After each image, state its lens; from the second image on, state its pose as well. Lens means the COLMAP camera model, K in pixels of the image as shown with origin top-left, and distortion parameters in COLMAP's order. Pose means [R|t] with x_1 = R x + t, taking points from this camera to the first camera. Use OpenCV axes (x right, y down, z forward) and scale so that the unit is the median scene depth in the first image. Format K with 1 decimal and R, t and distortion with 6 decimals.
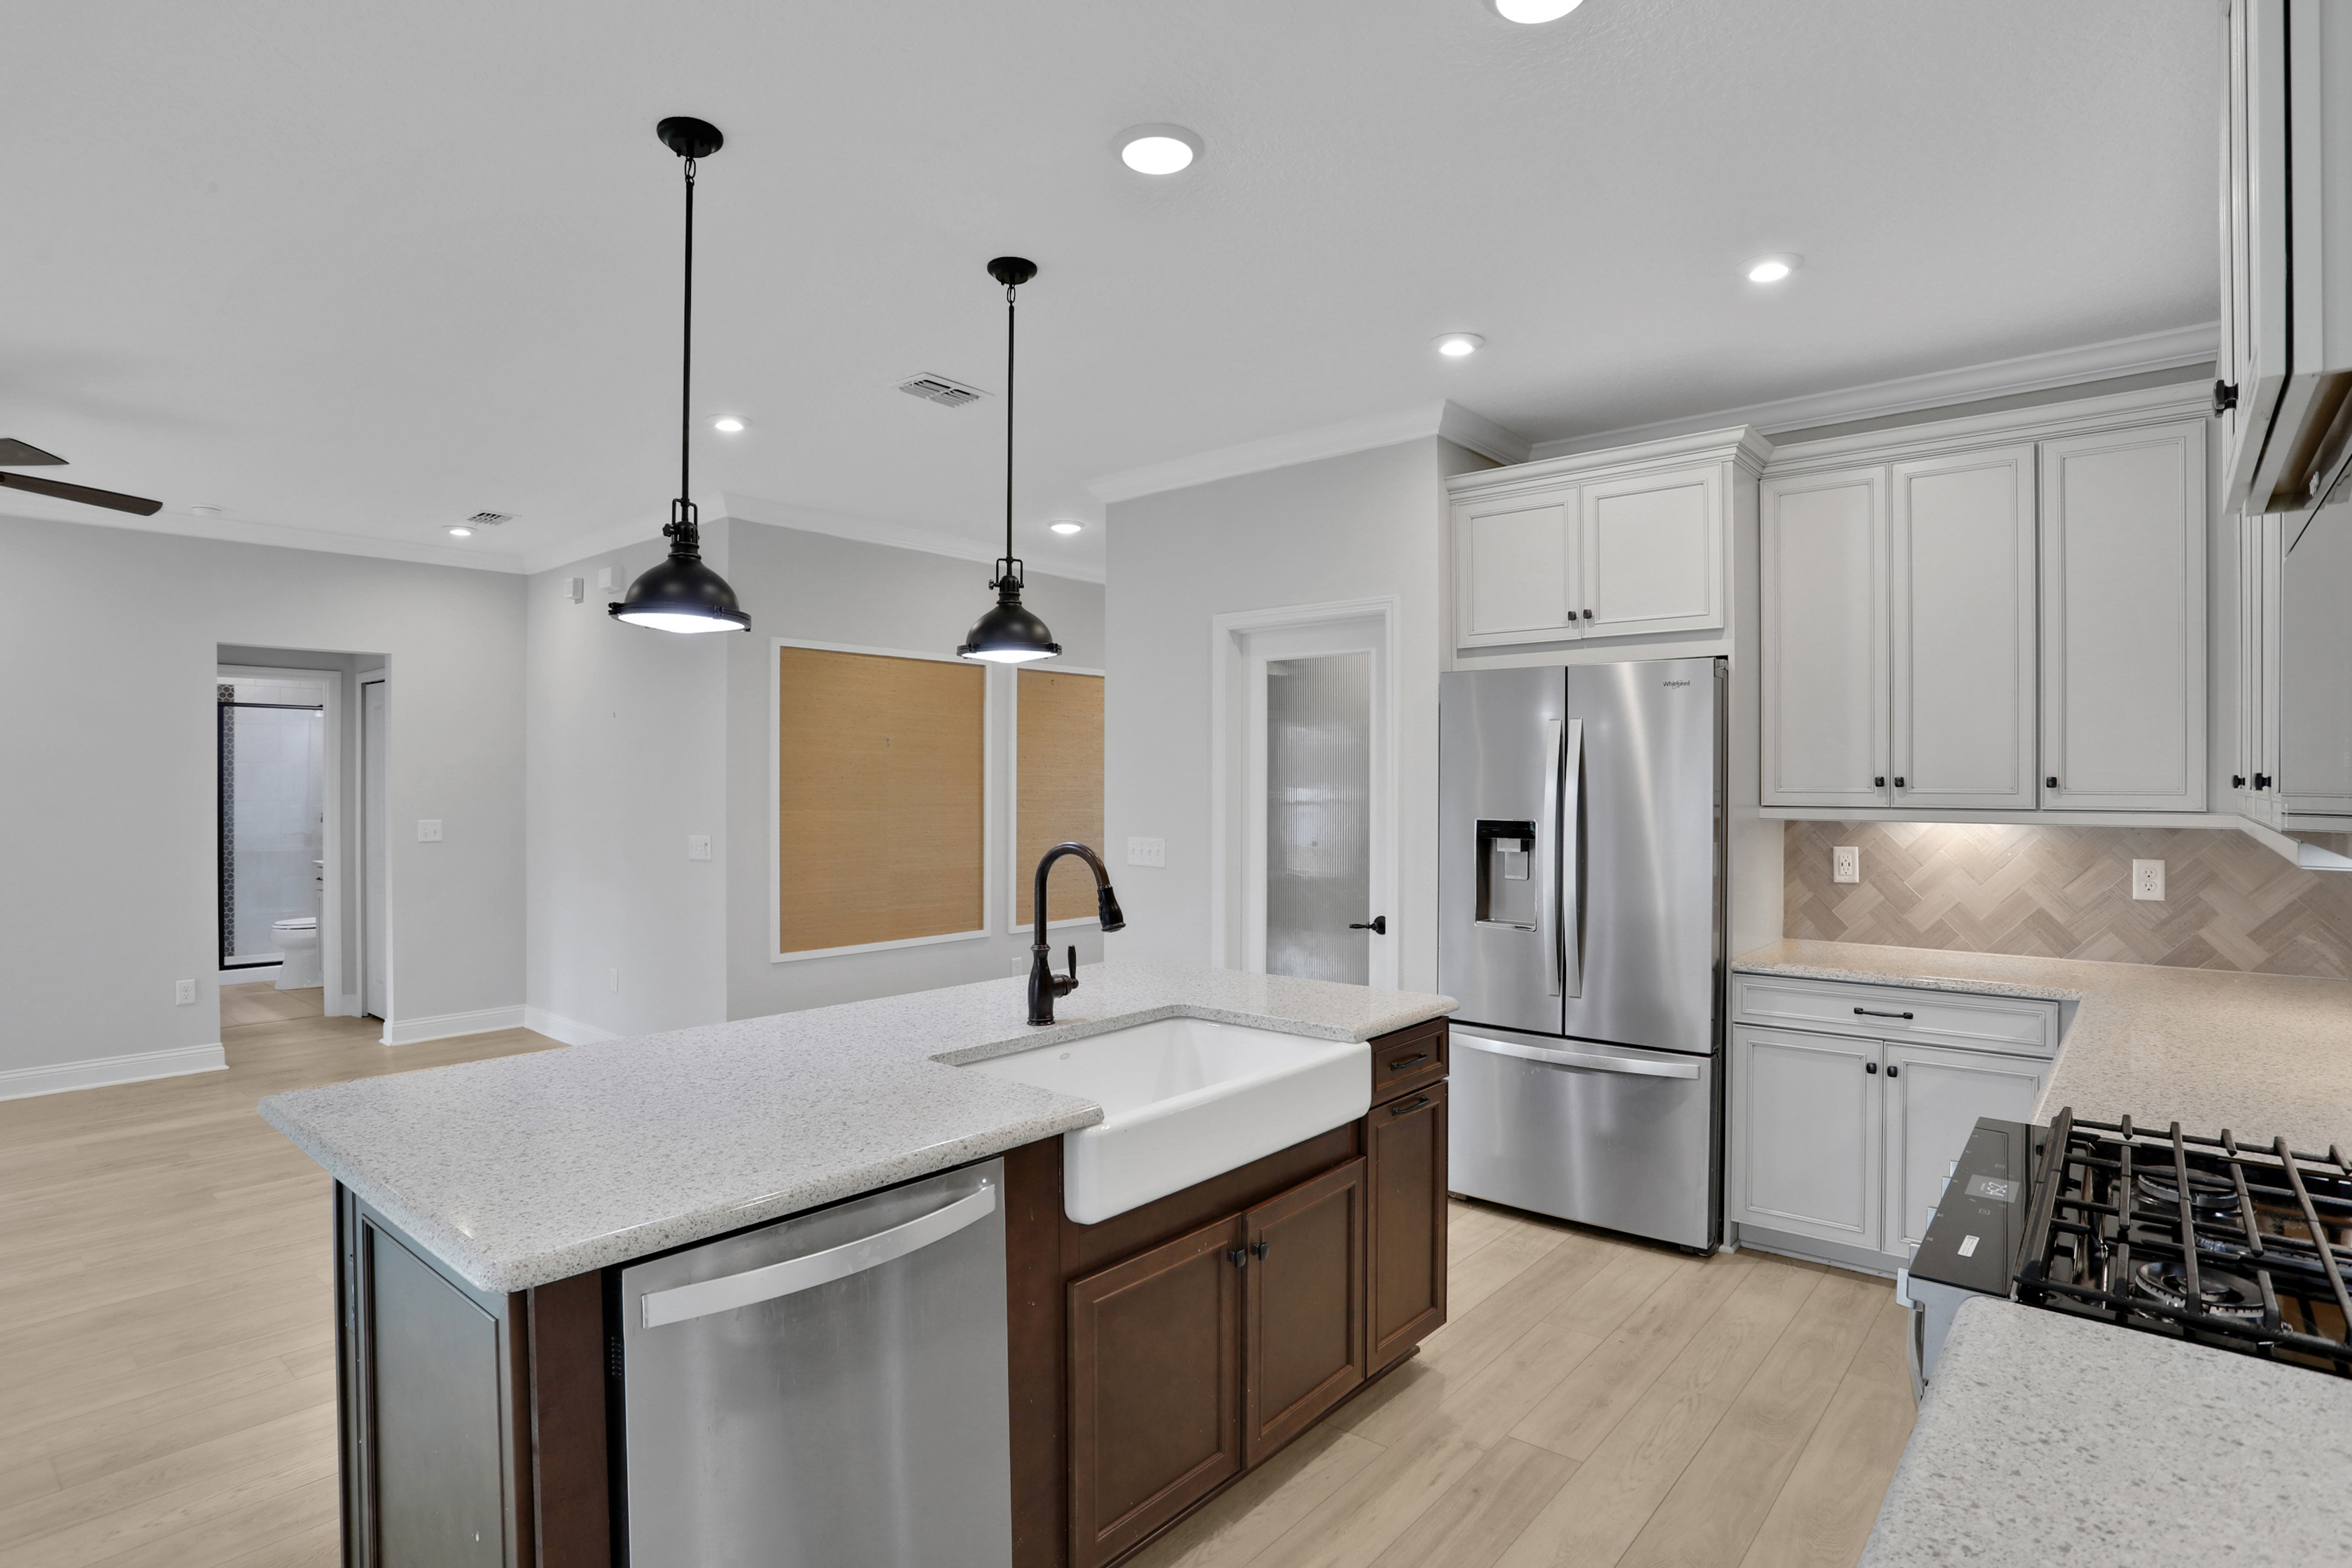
lens RADIAL K [[1209.5, 0, 1176.7], [0, 1209.5, 784.7], [0, 0, 1]] dist [-0.058365, 0.018489]
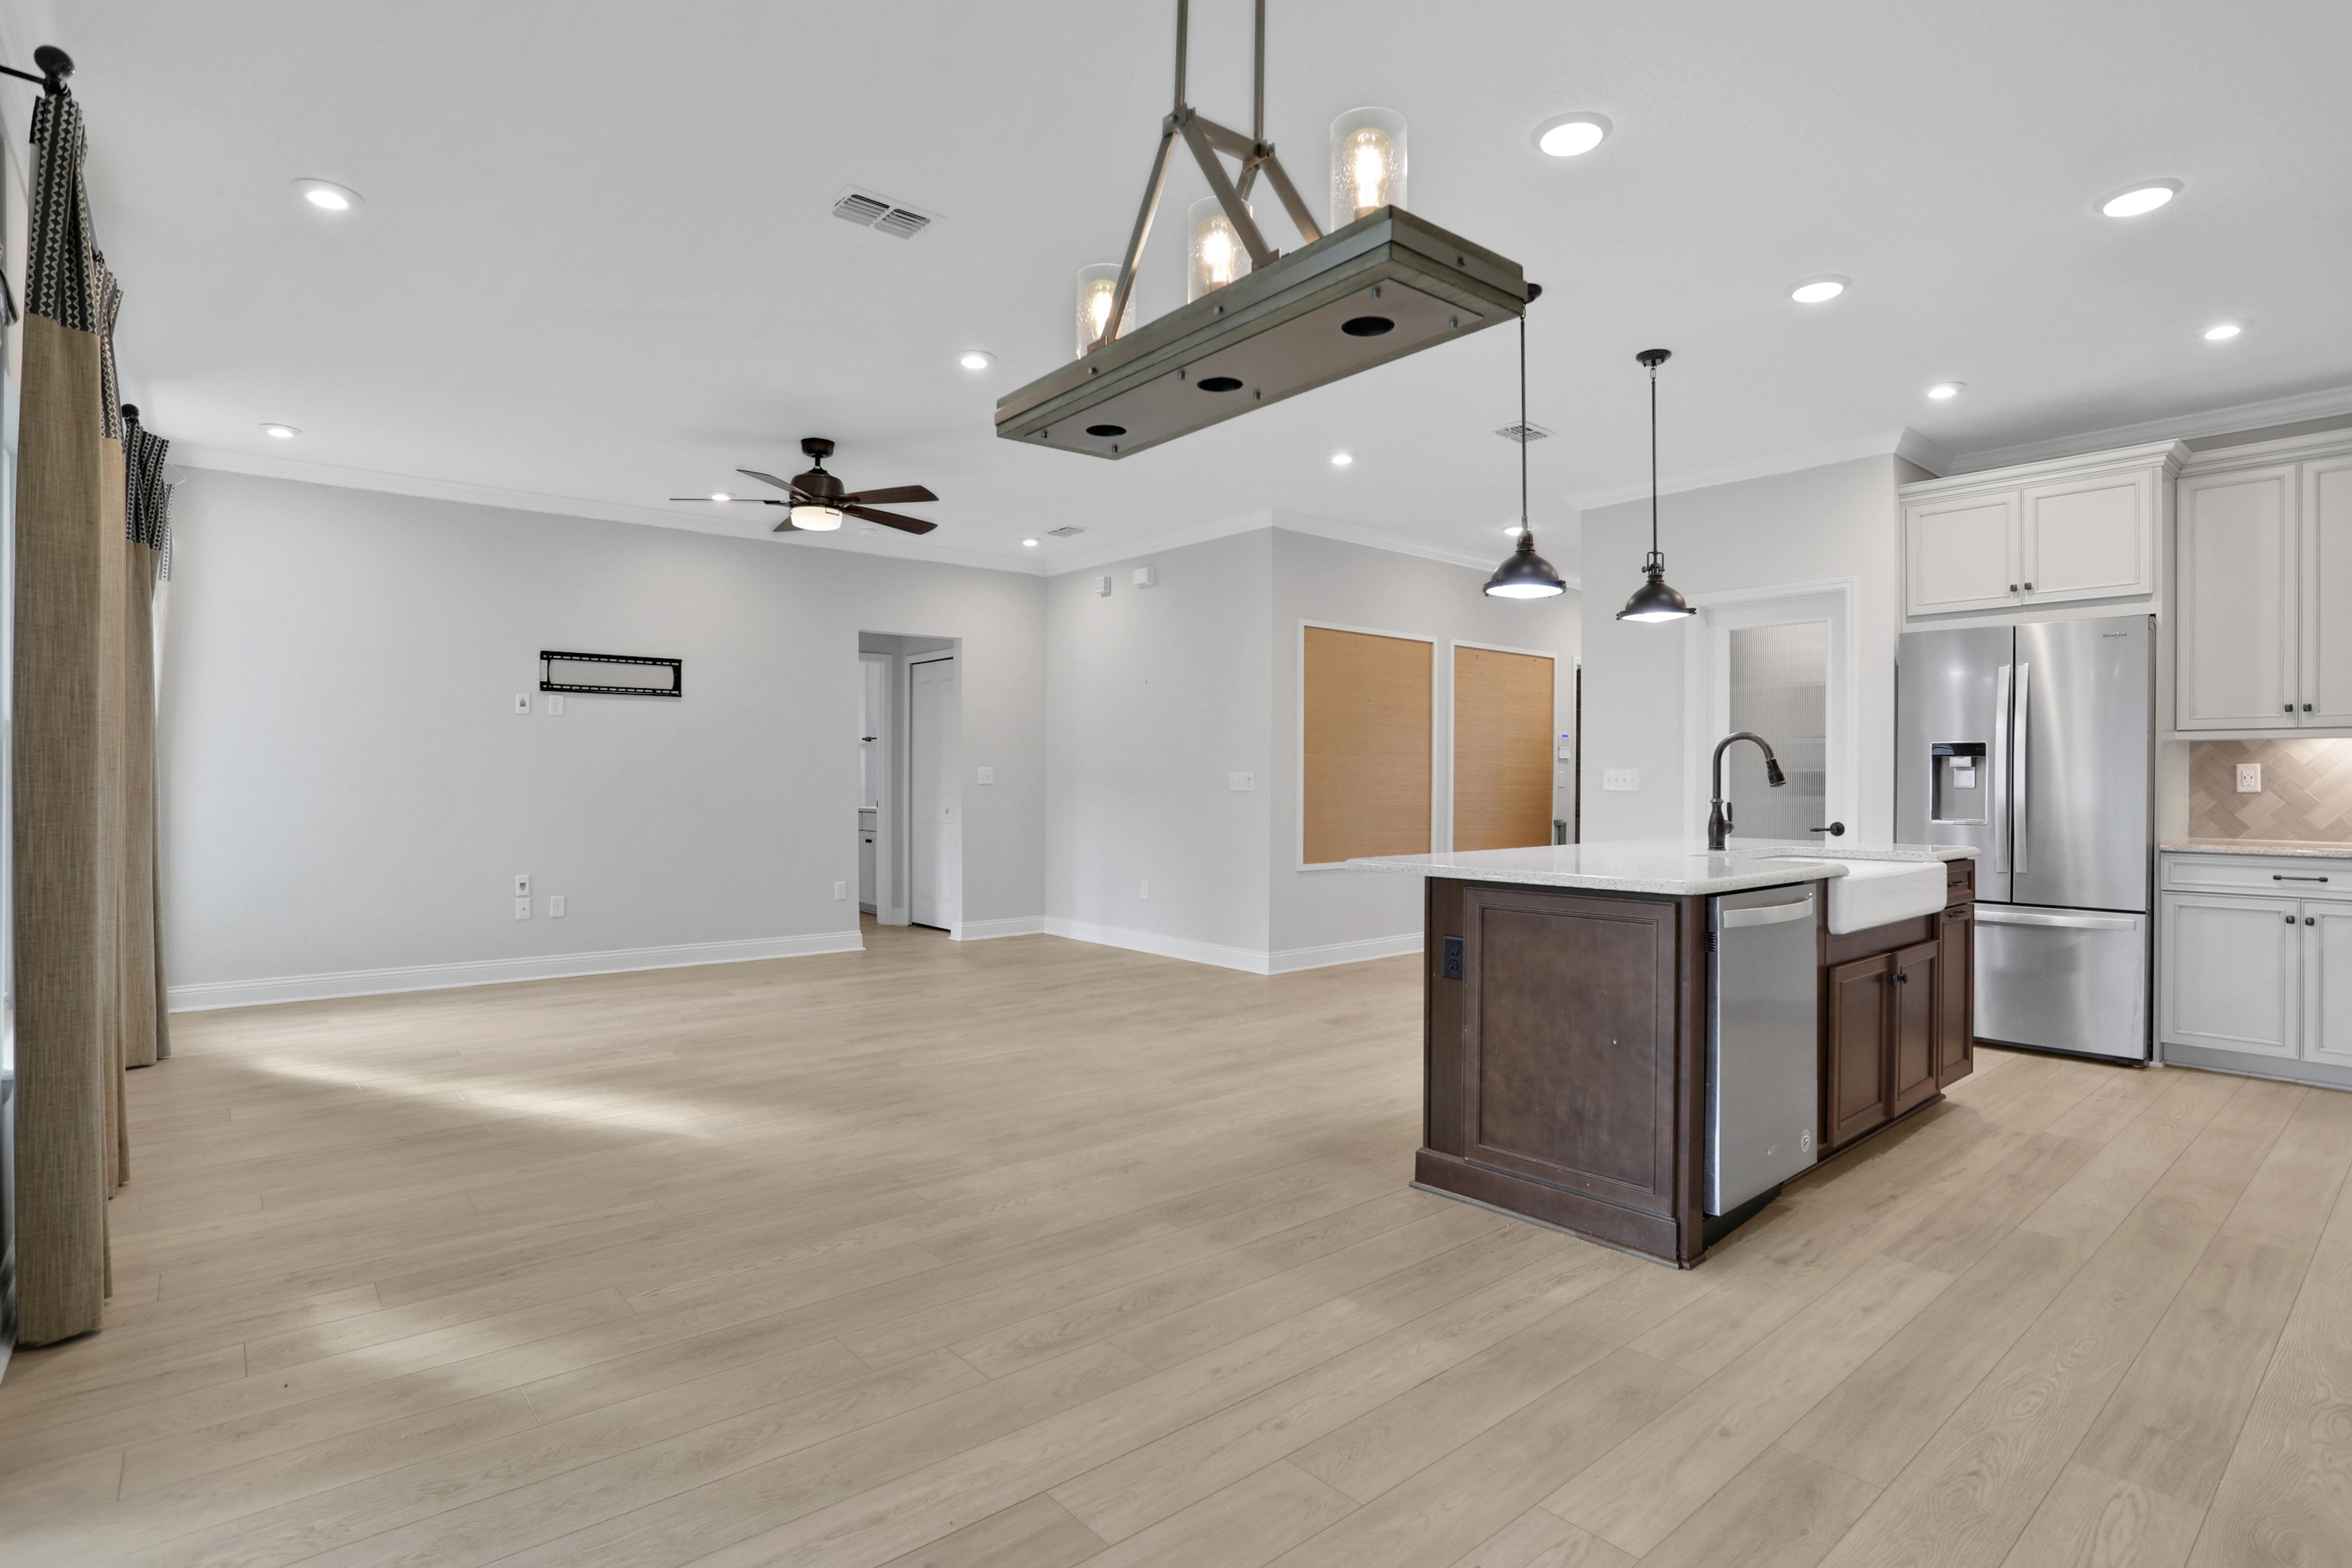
lens RADIAL K [[1189.6, 0, 1169.8], [0, 1189.6, 782.0], [0, 0, 1]] dist [-0.053517, 0.021448]
pose [[0.986652, 0.003520, -0.162806, -0.402927], [-0.003554, 0.999994, 0.000083, 0.080951], [0.162805, 0.000497, 0.986658, -0.436597]]
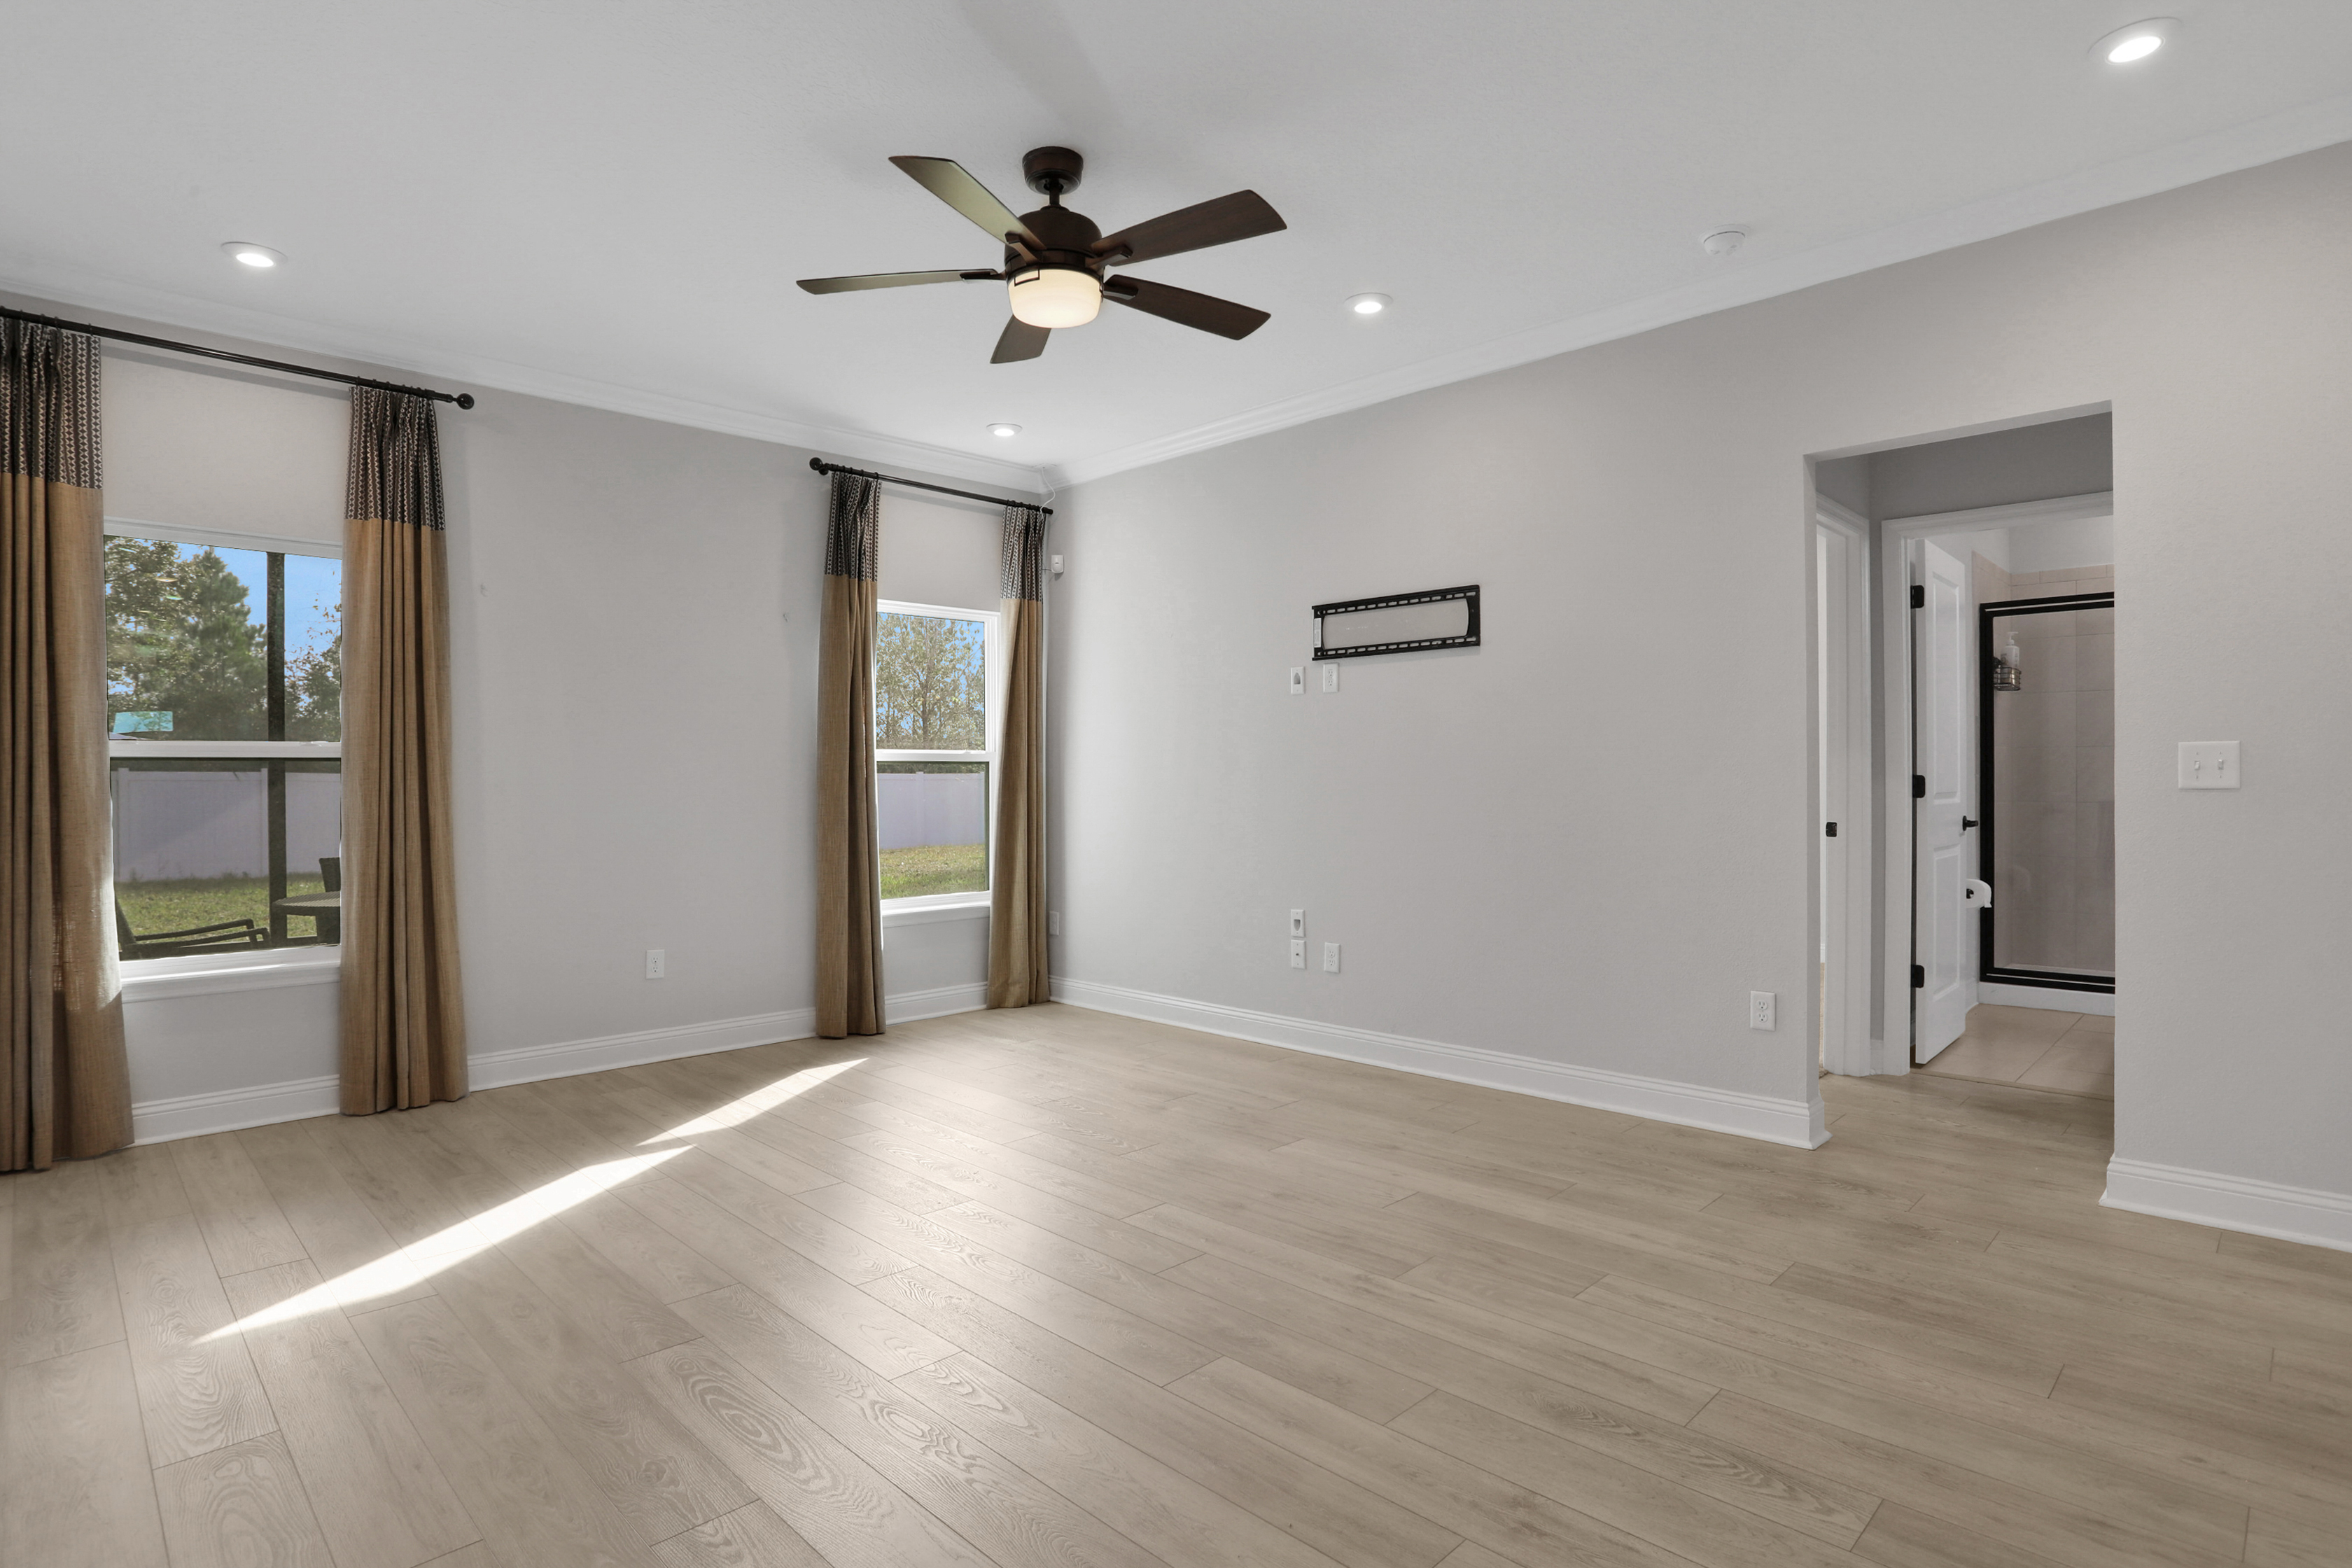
lens RADIAL K [[1189.6, 0, 1183.0], [0, 1189.6, 791.1], [0, 0, 1]] dist [-0.053517, 0.021448]
pose [[-0.052688, 0.001543, -0.998610, -0.300698], [-0.004191, 0.999990, 0.001766, 0.090244], [0.998602, 0.004278, -0.052681, 1.139978]]
